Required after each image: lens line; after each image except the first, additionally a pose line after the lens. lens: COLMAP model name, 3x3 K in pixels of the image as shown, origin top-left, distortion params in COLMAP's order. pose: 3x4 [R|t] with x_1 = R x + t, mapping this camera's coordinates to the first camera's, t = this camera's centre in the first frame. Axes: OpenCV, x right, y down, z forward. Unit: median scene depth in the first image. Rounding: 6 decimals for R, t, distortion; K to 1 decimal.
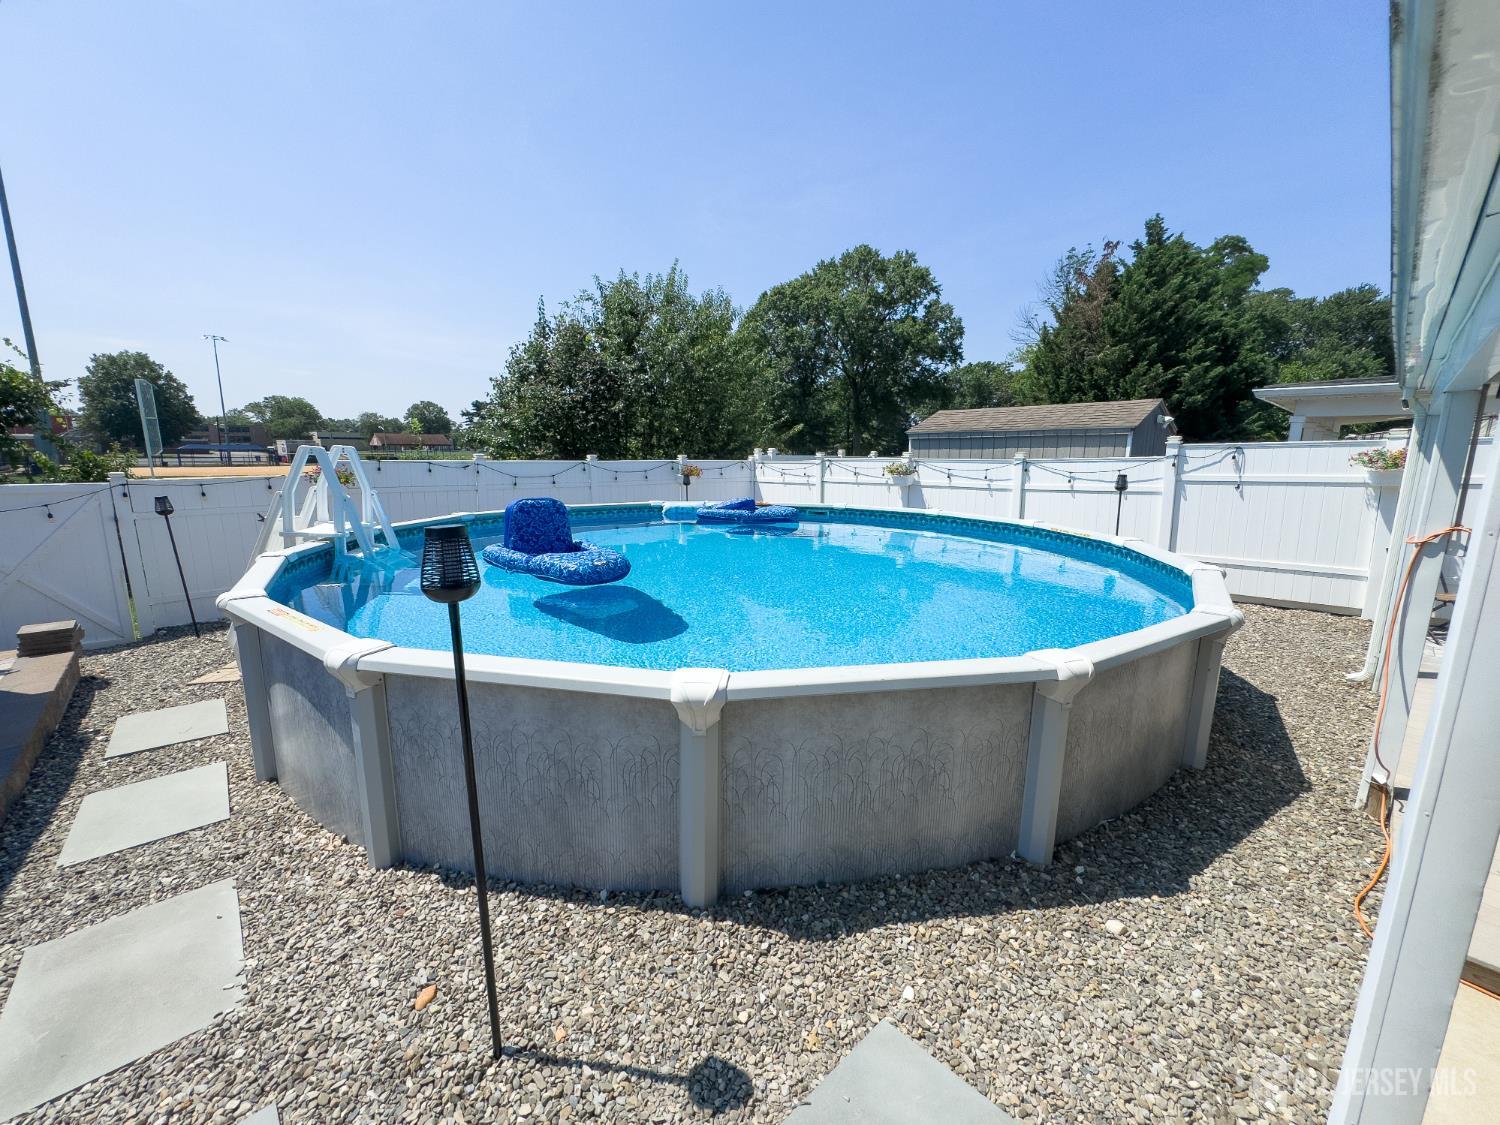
lens RADIAL K [[596.7, 0, 750.0], [0, 596.7, 562.5], [0, 0, 1]] dist [0.000708, -0.000574]
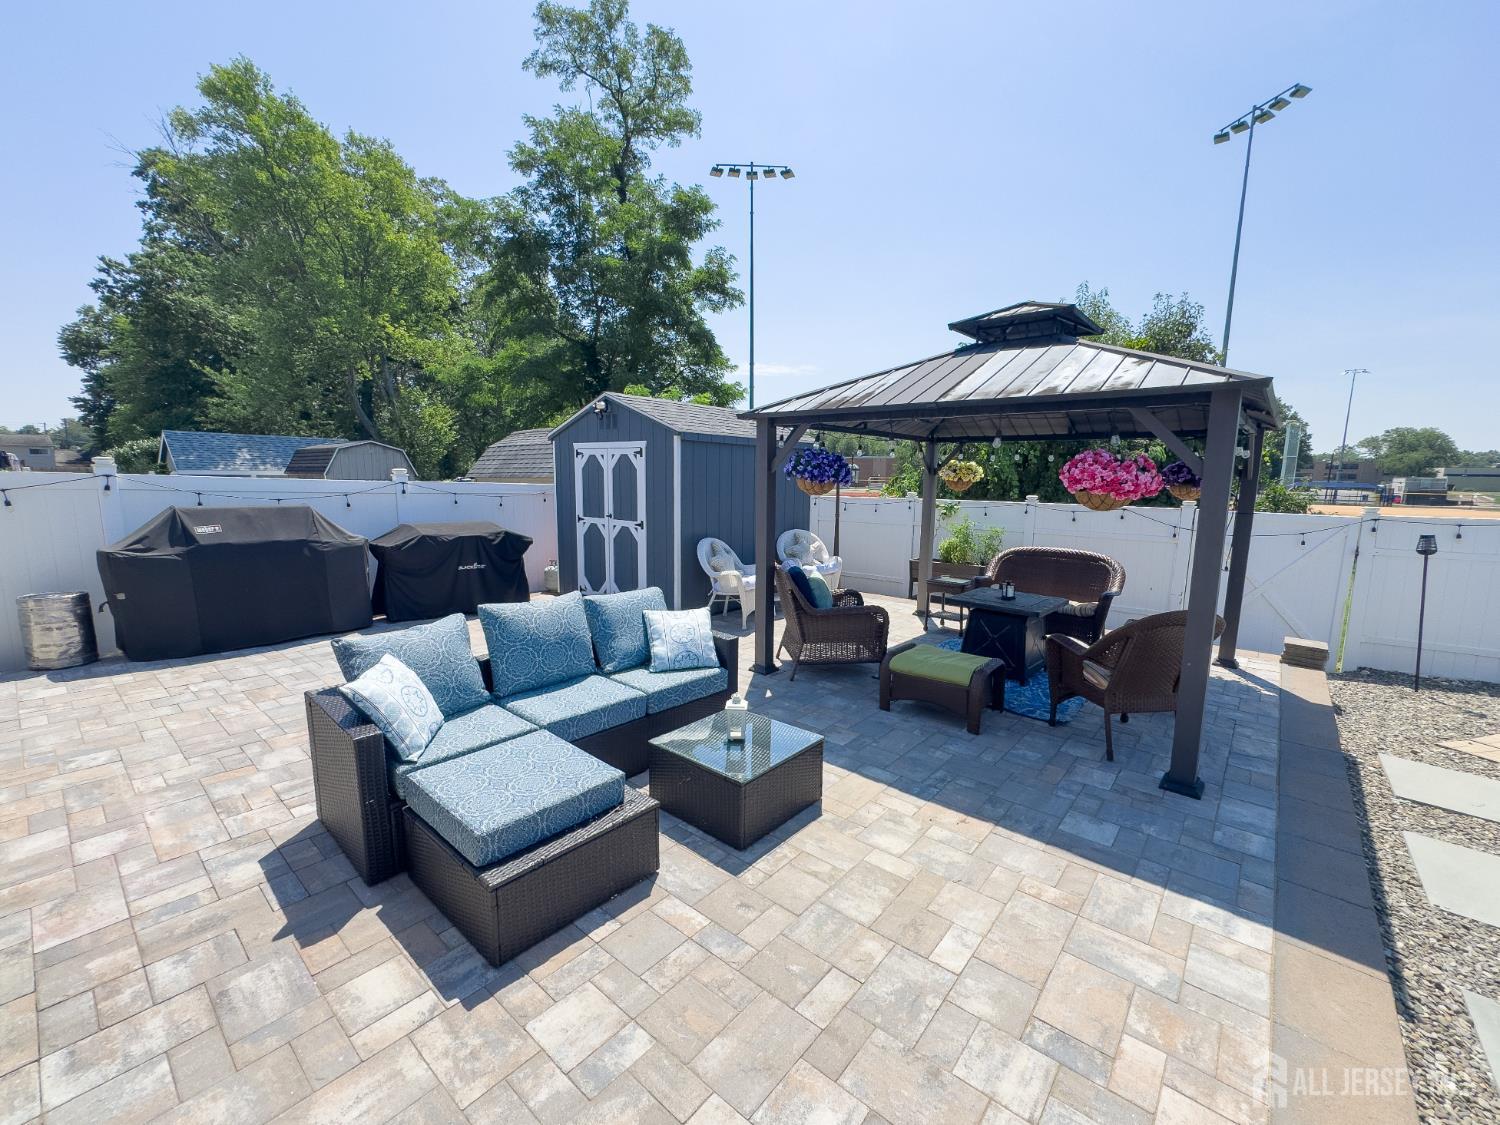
lens RADIAL K [[617.5, 0, 766.5], [0, 617.5, 567.3], [0, 0, 1]] dist [-0.002648, 0.000052]
pose [[0.134892, 0.141970, -0.980637, -0.039573], [-0.198941, 0.973410, 0.113558, 0.007623], [0.970684, 0.179771, 0.159548, -0.031637]]
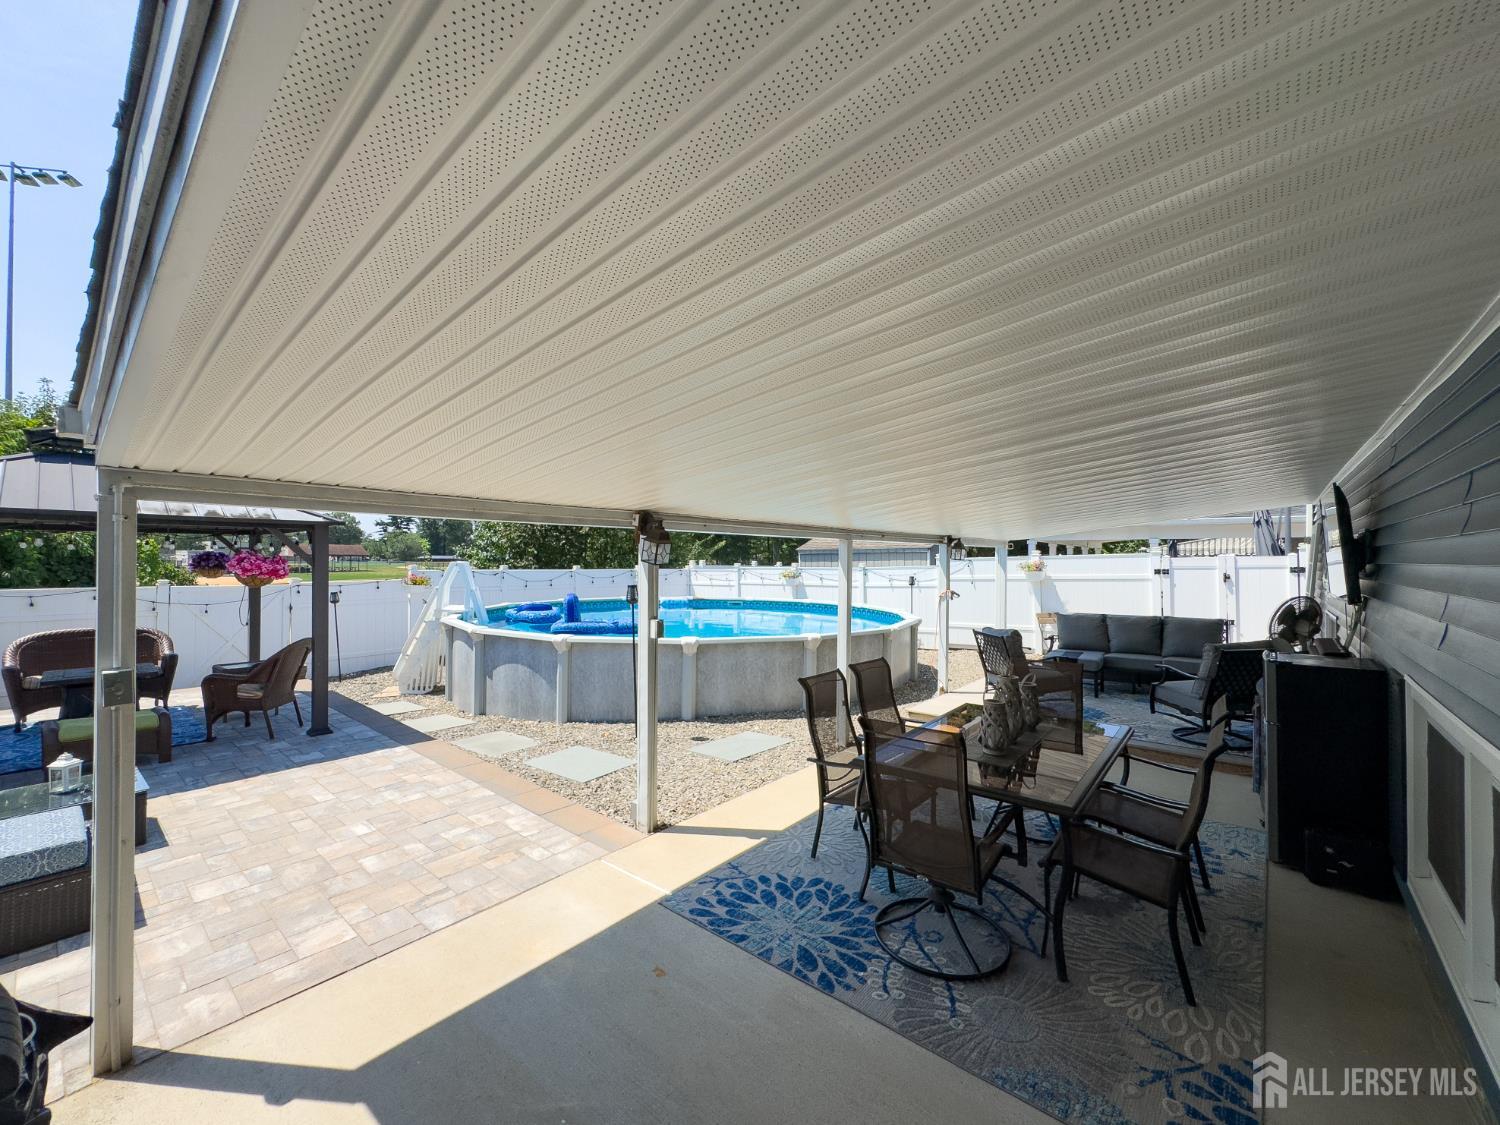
lens RADIAL K [[610.1, 0, 750.0], [0, 610.1, 562.5], [0, 0, 1]] dist [-0.009526, 0.000314]
pose [[0.992261, -0.002449, 0.124145, -0.013321], [0.024787, 0.983589, -0.178715, 0.030243], [-0.121670, 0.180409, 0.976037, -0.172973]]
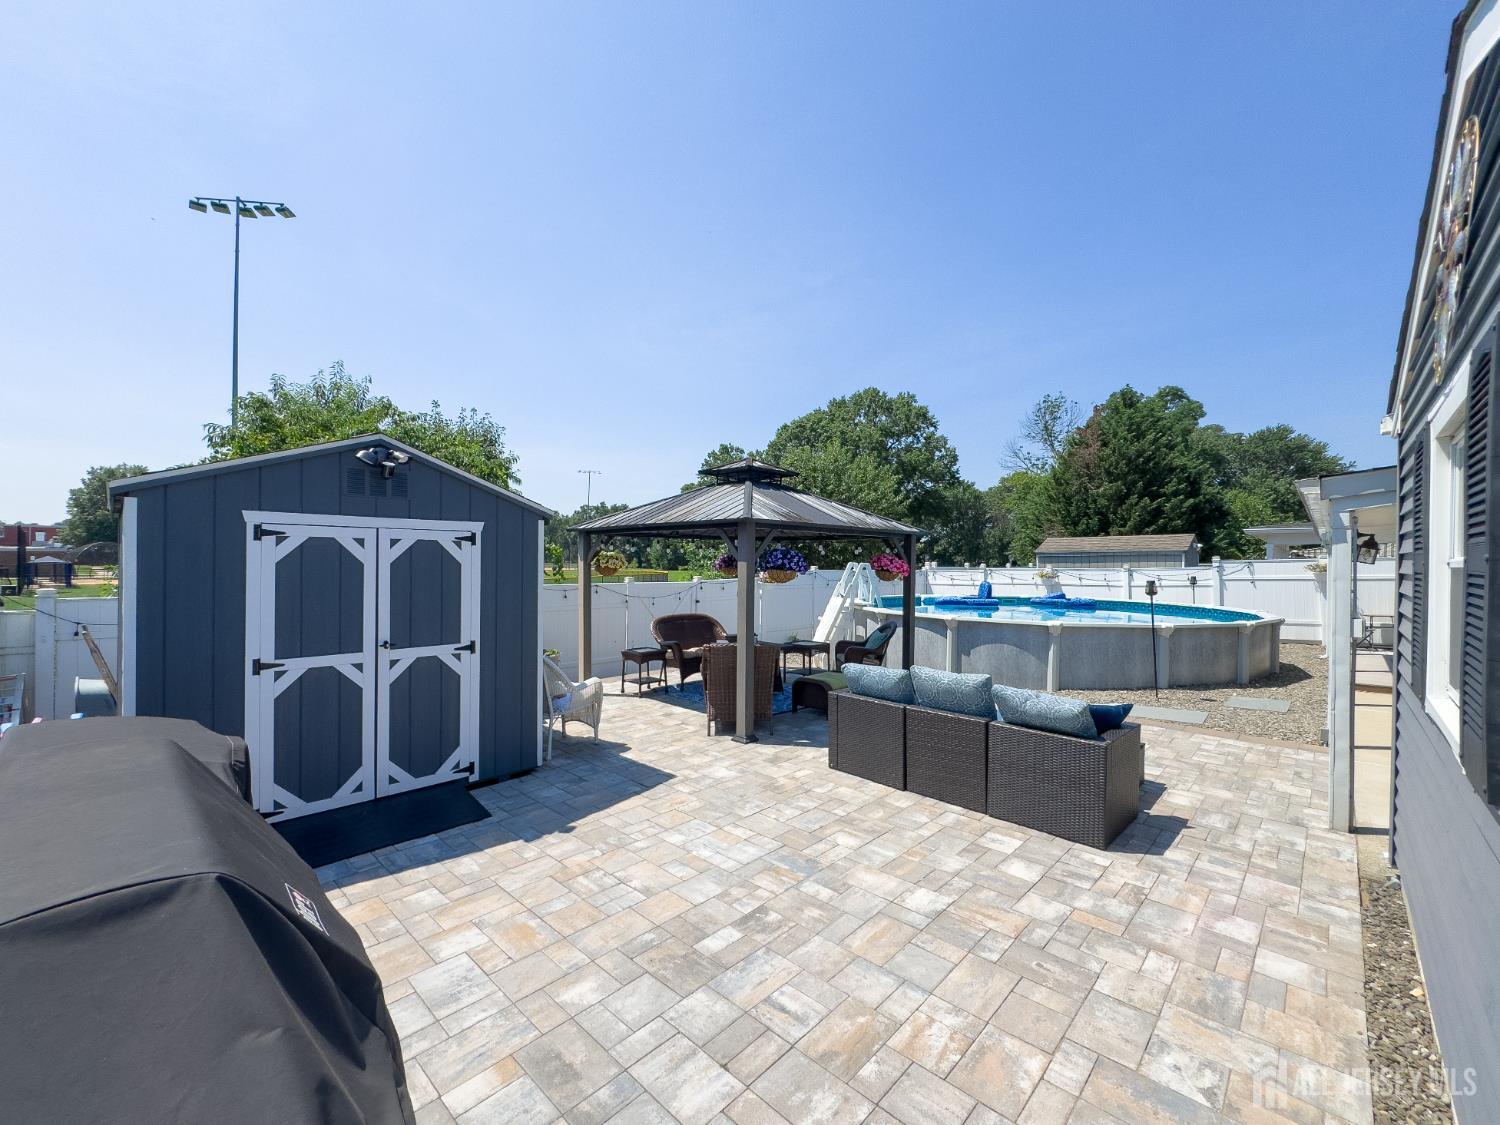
lens RADIAL K [[617.5, 0, 766.5], [0, 617.5, 567.3], [0, 0, 1]] dist [-0.002648, 0.000052]
pose [[0.997133, -0.001377, 0.075657, -0.234826], [0.014661, 0.984404, -0.175312, 0.039573], [-0.074236, 0.175919, 0.981602, -0.222178]]
